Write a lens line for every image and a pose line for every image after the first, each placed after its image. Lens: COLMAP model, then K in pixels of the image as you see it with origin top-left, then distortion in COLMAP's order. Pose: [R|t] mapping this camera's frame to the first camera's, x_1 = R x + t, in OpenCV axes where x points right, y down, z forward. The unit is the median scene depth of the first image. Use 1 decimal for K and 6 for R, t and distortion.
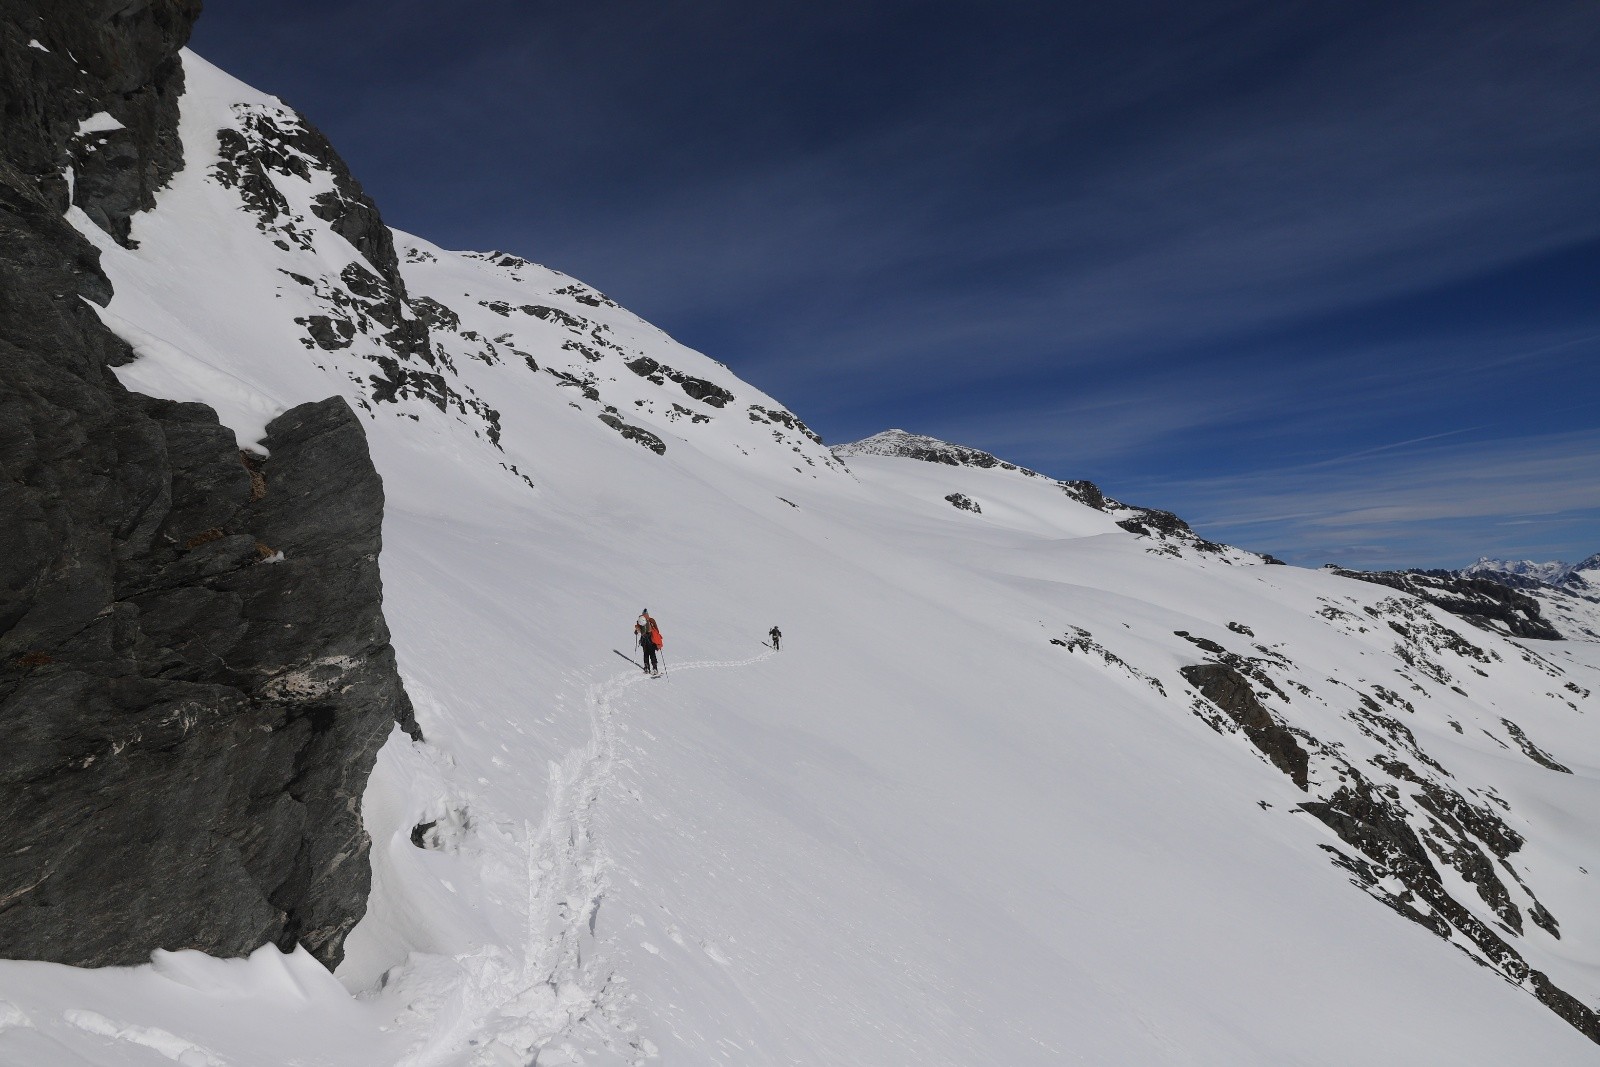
lens RADIAL K [[1072.9, 0, 800.0], [0, 1072.9, 533.5], [0, 0, 1]] dist [-0.004807, 0.002998]
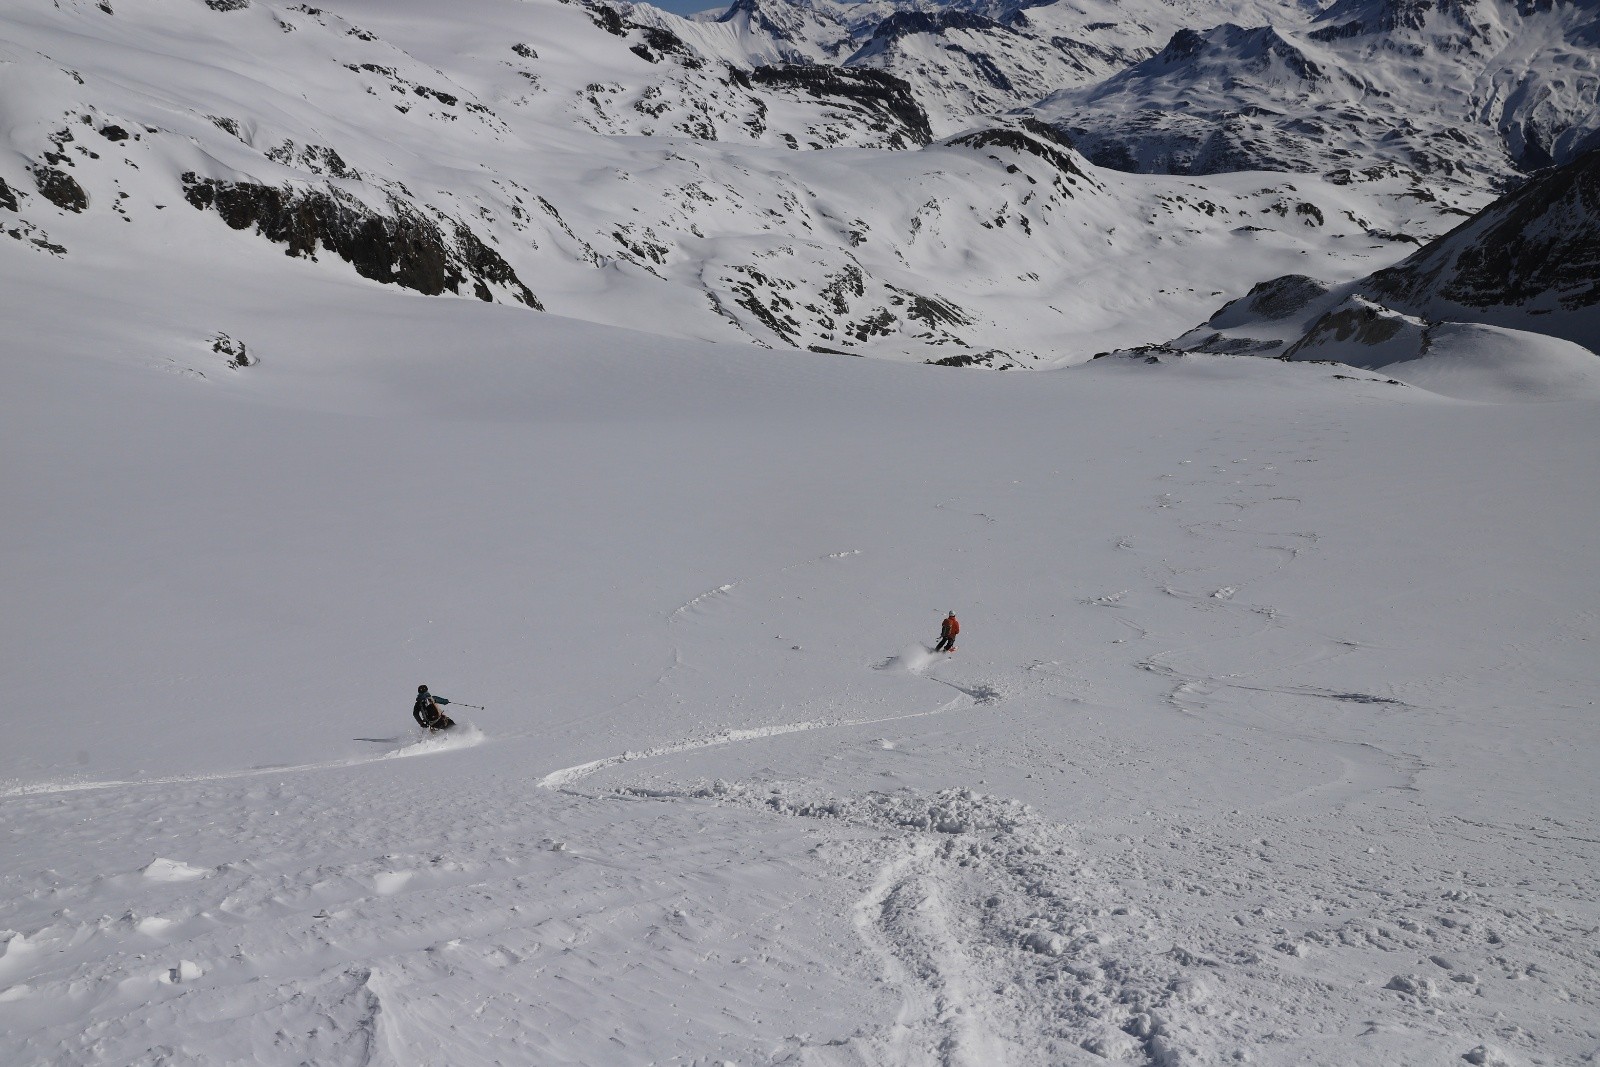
lens RADIAL K [[1072.9, 0, 800.0], [0, 1072.9, 533.5], [0, 0, 1]] dist [-0.004807, 0.002998]
pose [[0.917835, -0.193015, 0.346878, -0.107454], [0.001945, 0.876007, 0.482294, -0.122464], [-0.396958, -0.441991, 0.804406, -0.482213]]
